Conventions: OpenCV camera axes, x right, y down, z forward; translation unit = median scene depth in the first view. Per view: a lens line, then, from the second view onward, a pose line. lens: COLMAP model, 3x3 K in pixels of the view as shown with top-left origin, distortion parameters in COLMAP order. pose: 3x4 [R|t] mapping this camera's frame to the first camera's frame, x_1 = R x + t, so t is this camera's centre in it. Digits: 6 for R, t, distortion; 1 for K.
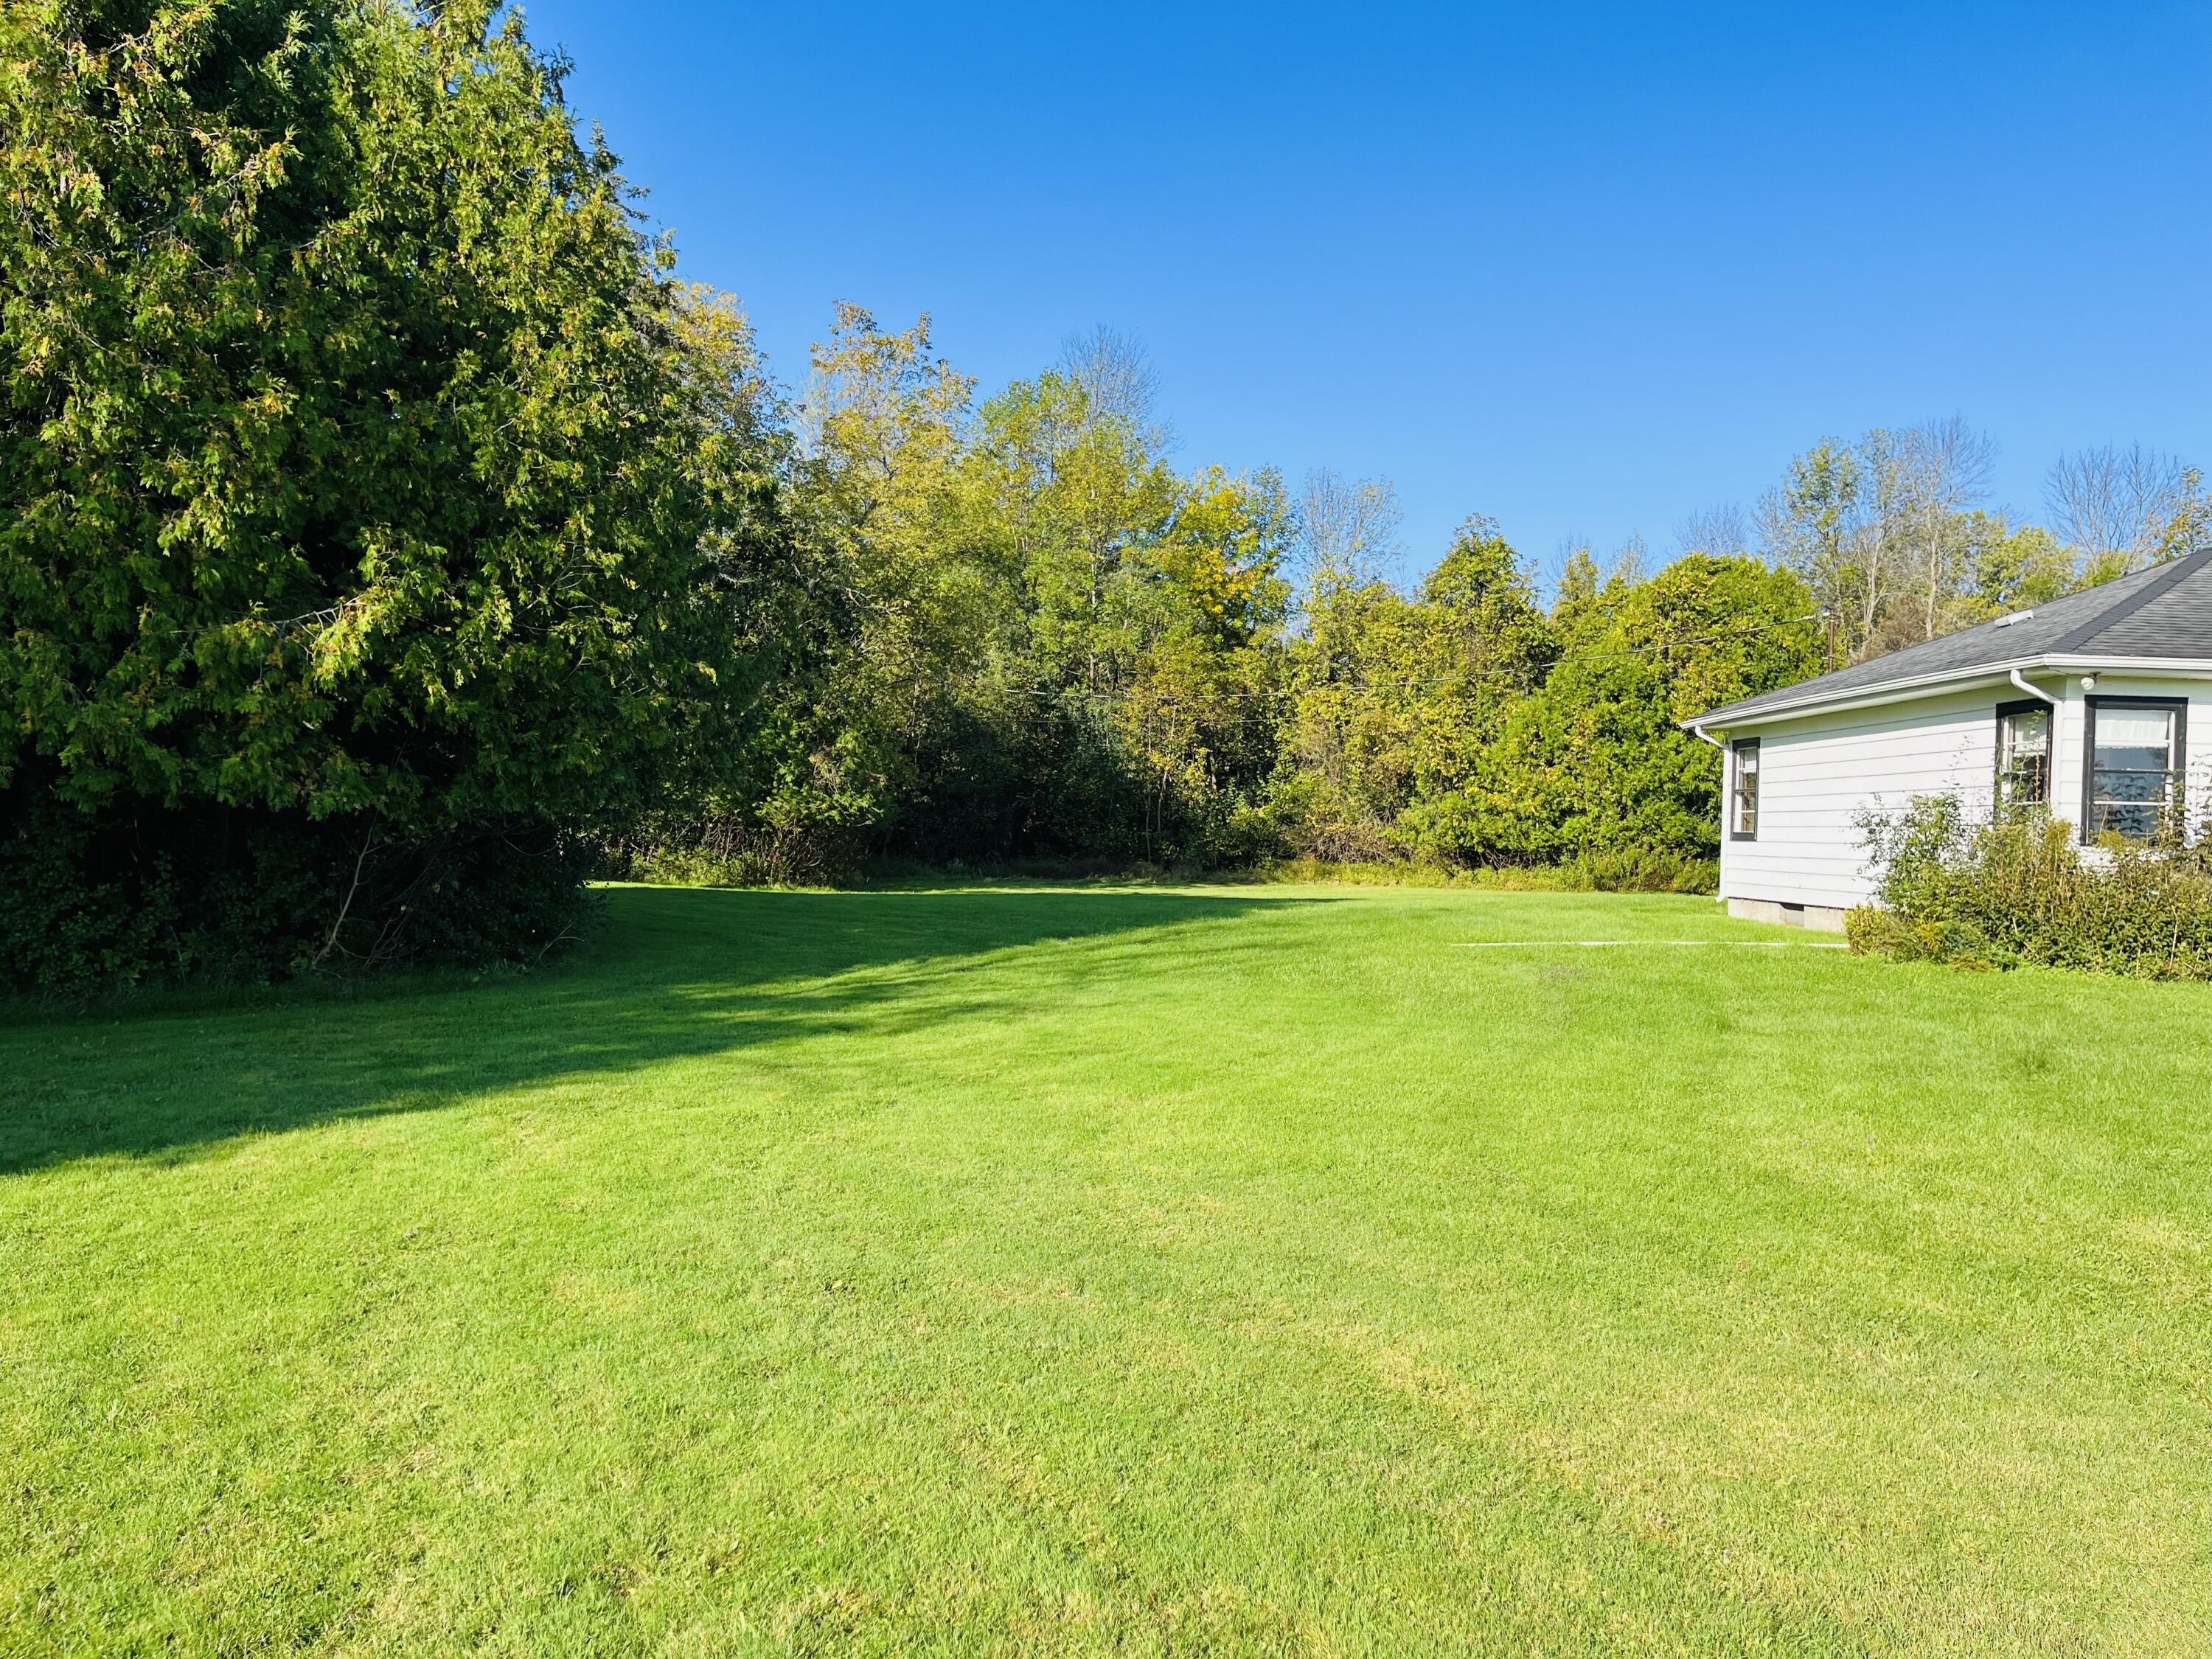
lens RADIAL K [[1648.4, 0, 1106.2], [0, 1648.4, 828.7], [0, 0, 1]] dist [0.009897, -0.005381]
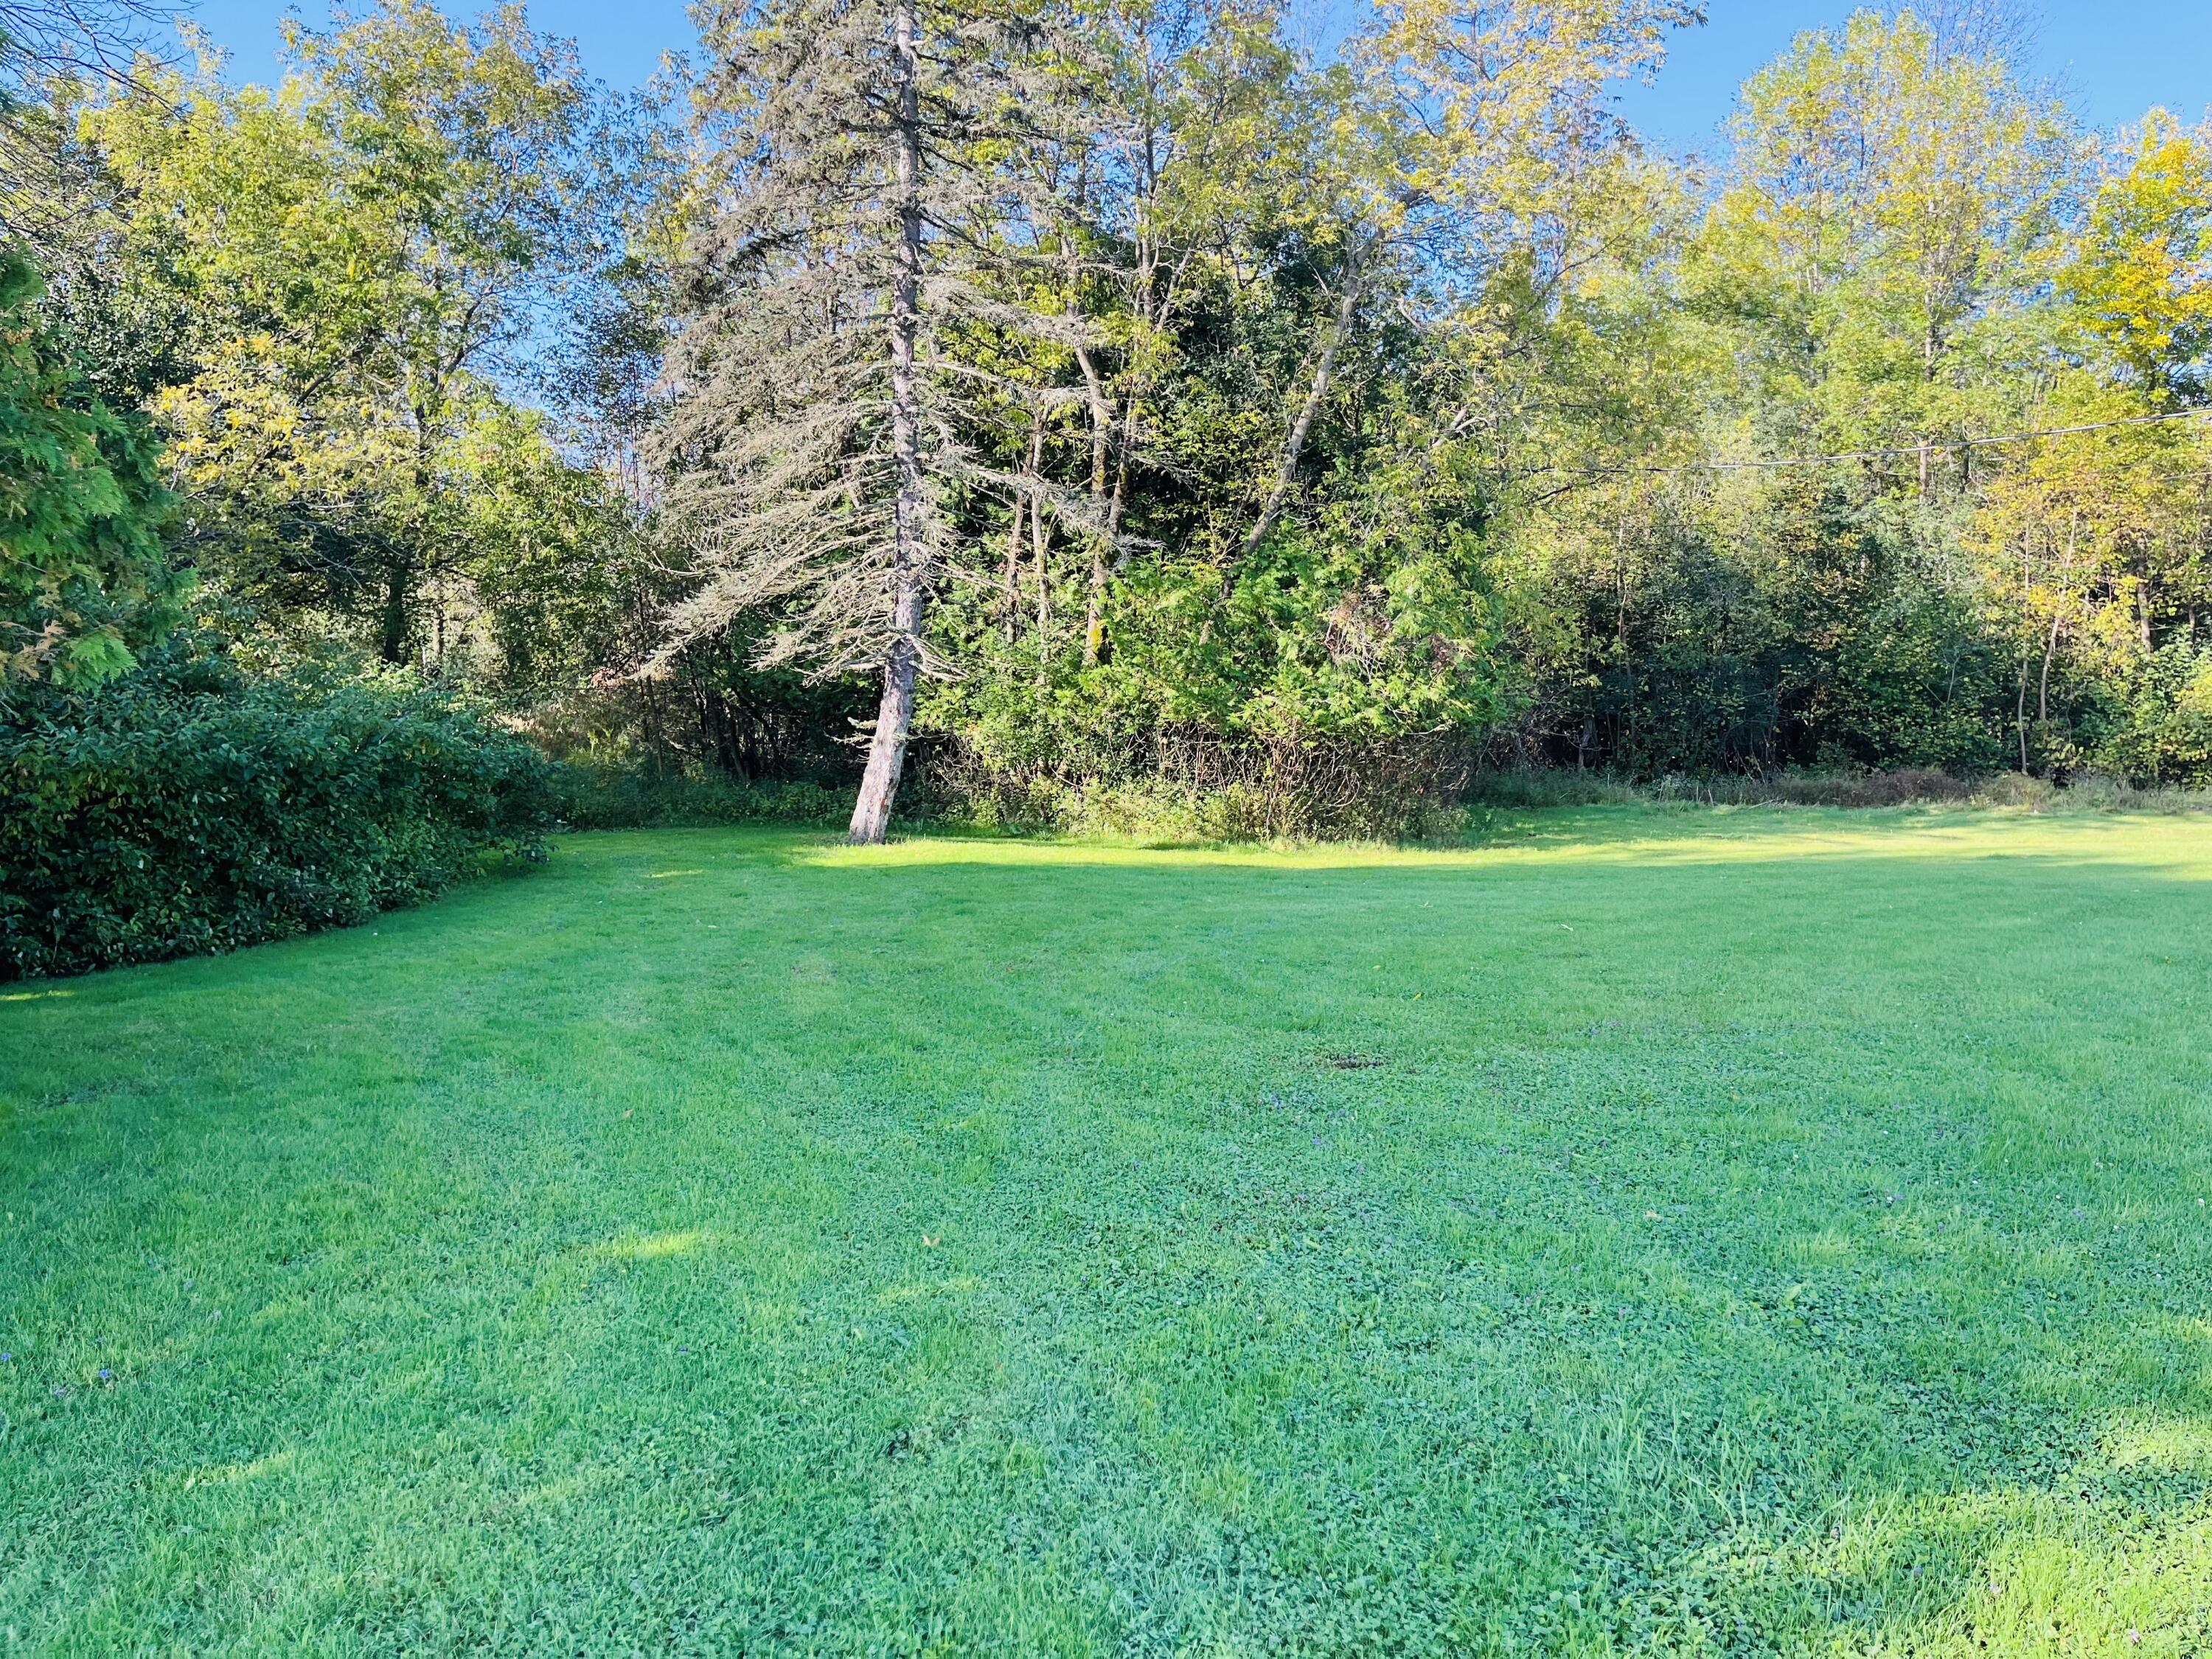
lens RADIAL K [[1648.4, 0, 1104.4], [0, 1648.4, 846.8], [0, 0, 1]] dist [0.009897, -0.005381]
pose [[0.887505, 0.007734, -0.460733, 0.006451], [0.027556, 0.997179, 0.069821, -0.003890], [0.459974, -0.074662, 0.884788, 0.311280]]
